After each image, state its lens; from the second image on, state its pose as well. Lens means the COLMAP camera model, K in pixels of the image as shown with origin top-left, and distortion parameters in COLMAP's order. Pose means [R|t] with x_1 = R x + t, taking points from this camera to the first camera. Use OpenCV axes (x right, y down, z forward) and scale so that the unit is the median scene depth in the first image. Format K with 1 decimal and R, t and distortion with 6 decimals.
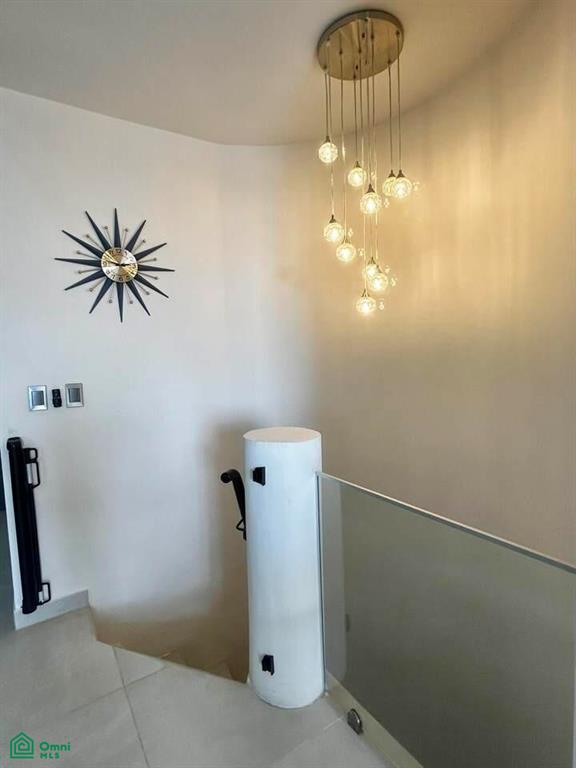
lens RADIAL K [[401.1, 0, 285.0], [0, 401.1, 384.7], [0, 0, 1]] dist [-0.001981, 0.000209]
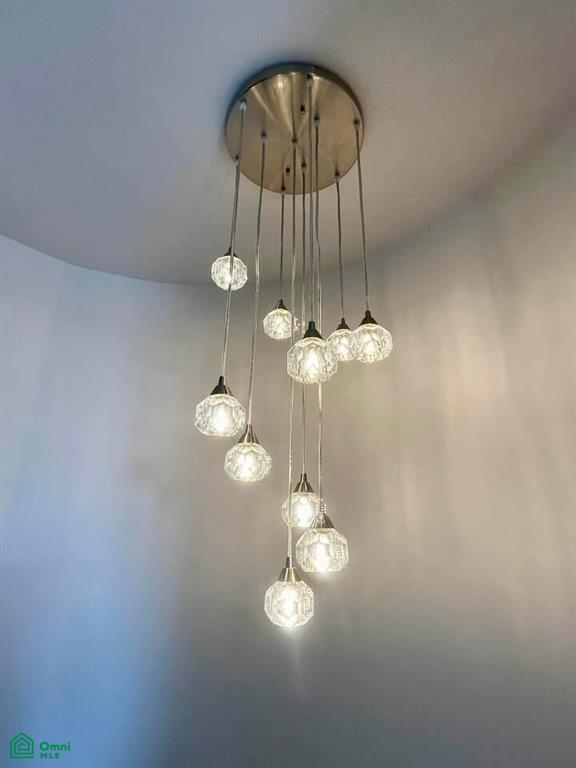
lens RADIAL K [[401.1, 0, 288.1], [0, 401.1, 383.9], [0, 0, 1]] dist [-0.001981, 0.000209]
pose [[0.973304, 0.125599, 0.192106, 0.101529], [-0.035106, 0.908603, -0.416182, -0.229583], [-0.226820, 0.398327, 0.888756, 0.578080]]
